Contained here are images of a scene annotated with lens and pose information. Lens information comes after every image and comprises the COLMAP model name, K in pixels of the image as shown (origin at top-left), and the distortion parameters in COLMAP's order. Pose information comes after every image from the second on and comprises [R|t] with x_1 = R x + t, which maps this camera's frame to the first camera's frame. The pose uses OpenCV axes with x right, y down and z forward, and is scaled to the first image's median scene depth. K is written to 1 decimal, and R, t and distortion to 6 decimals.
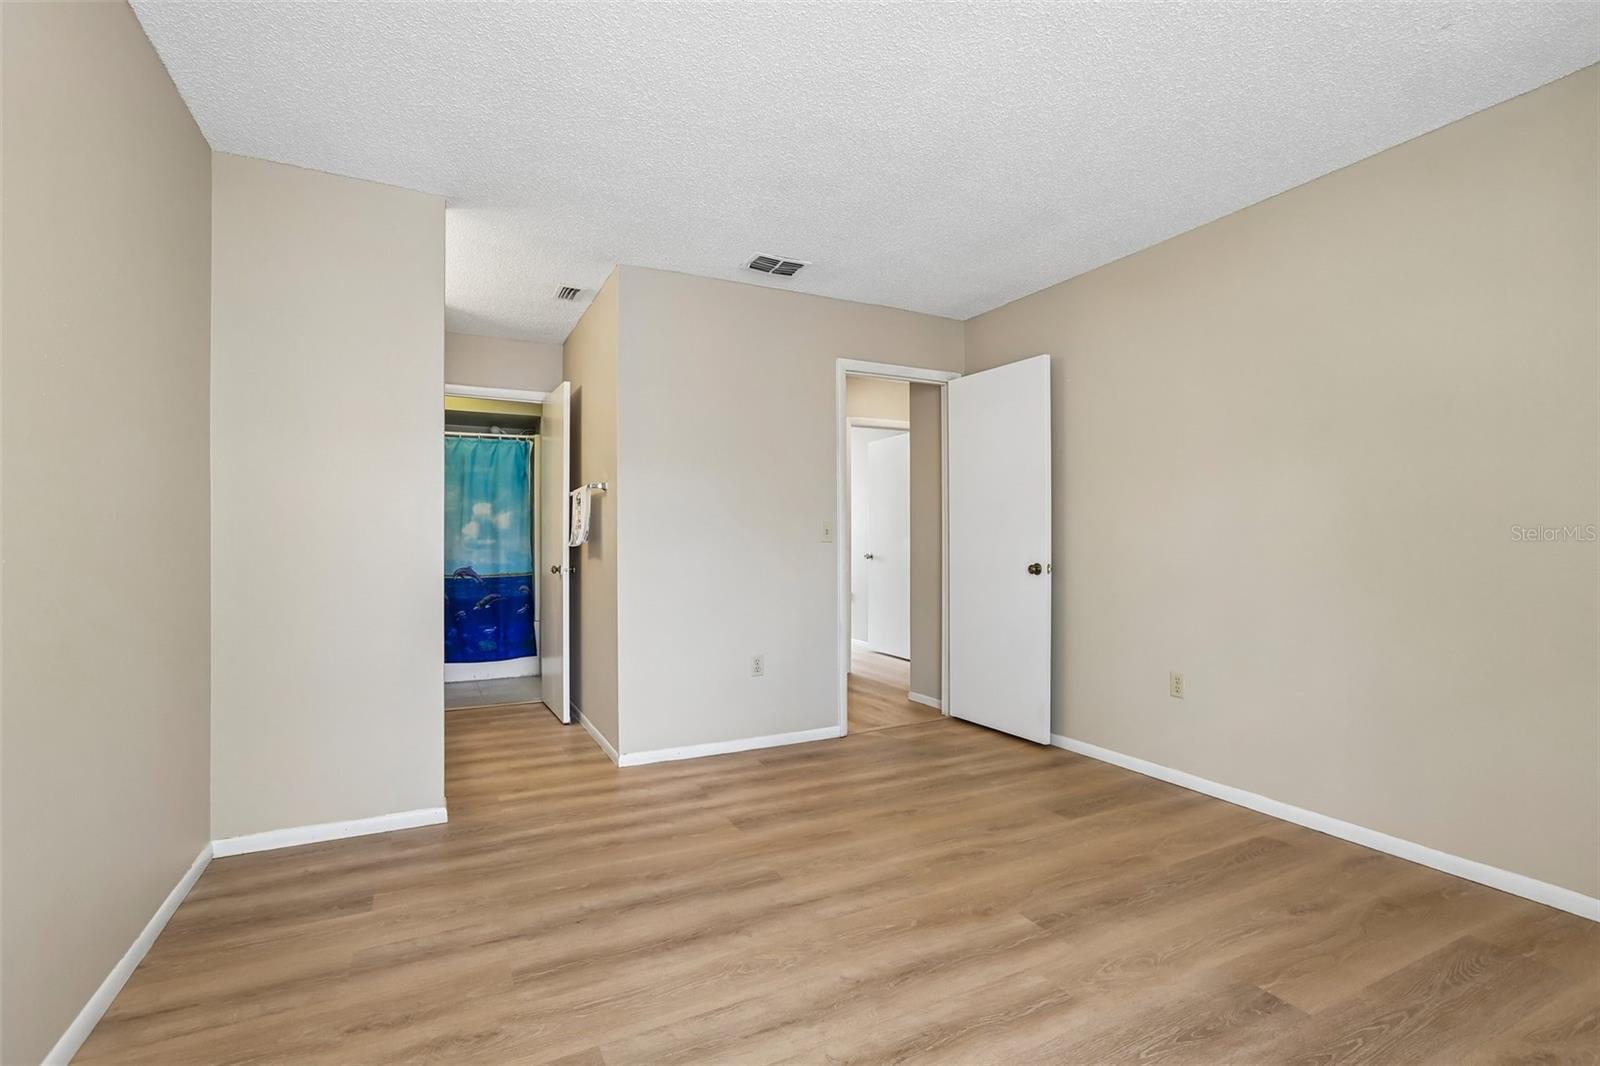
lens RADIAL K [[738.8, 0, 800.0], [0, 738.8, 533.0], [0, 0, 1]] dist [-0.031768, 0.022155]
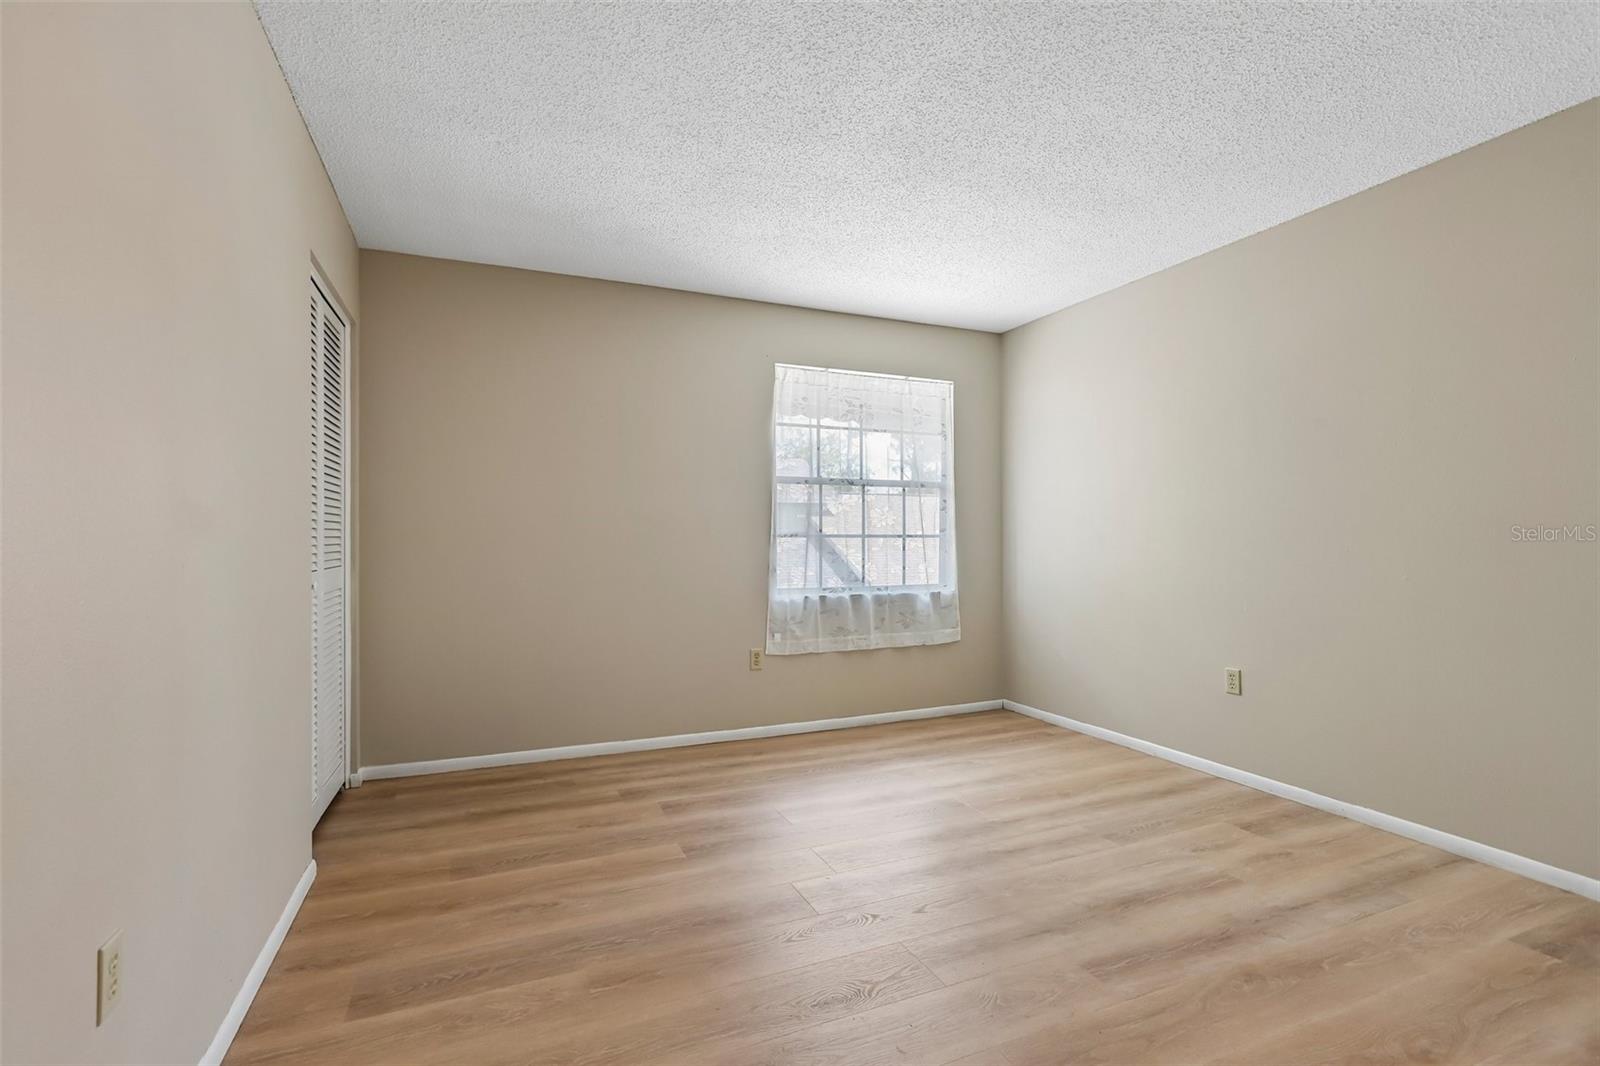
lens RADIAL K [[738.8, 0, 800.0], [0, 738.8, 533.0], [0, 0, 1]] dist [-0.031768, 0.022155]
pose [[-0.998151, 0.004916, 0.060581, 0.261820], [0.003815, 0.999826, -0.018270, 0.011444], [-0.060660, -0.018005, -0.997996, 2.034445]]
